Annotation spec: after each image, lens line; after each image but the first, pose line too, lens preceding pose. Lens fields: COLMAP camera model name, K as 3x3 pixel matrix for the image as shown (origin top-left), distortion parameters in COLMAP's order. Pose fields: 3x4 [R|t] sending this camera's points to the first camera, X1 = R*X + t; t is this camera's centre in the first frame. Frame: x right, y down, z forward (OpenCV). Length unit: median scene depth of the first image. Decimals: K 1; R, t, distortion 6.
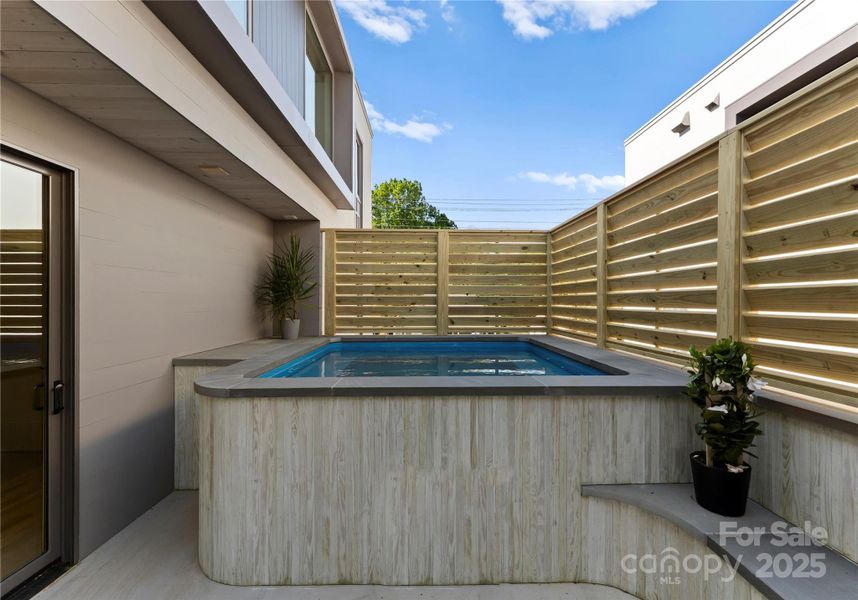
lens RADIAL K [[379.8, 0, 432.3], [0, 379.8, 299.0], [0, 0, 1]] dist [-0.000952, -0.000250]
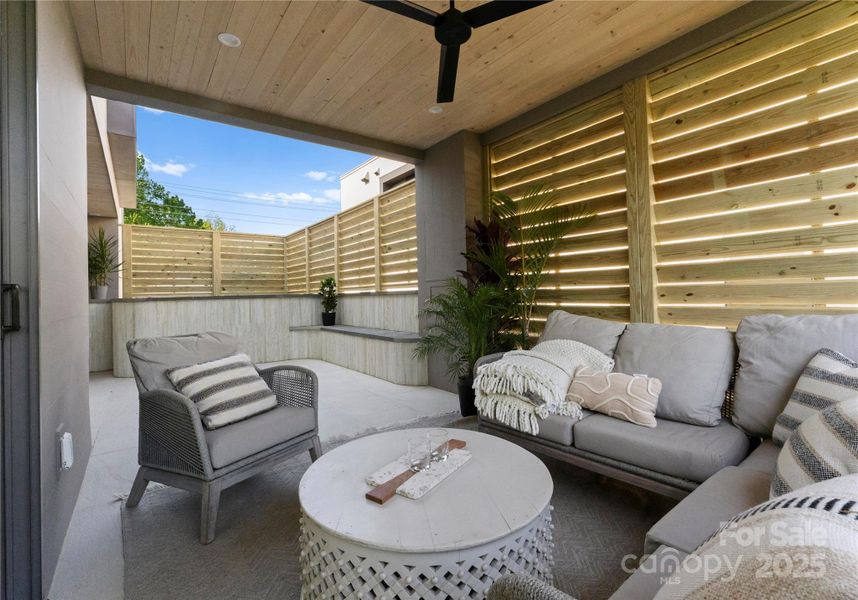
lens RADIAL K [[379.8, 0, 428.3], [0, 379.8, 291.0], [0, 0, 1]] dist [-0.000952, -0.000250]
pose [[0.811941, -0.013128, 0.583592, -0.195147], [0.017216, 0.999851, -0.001460, 0.093171], [-0.583485, 0.011233, 0.812046, -0.870983]]
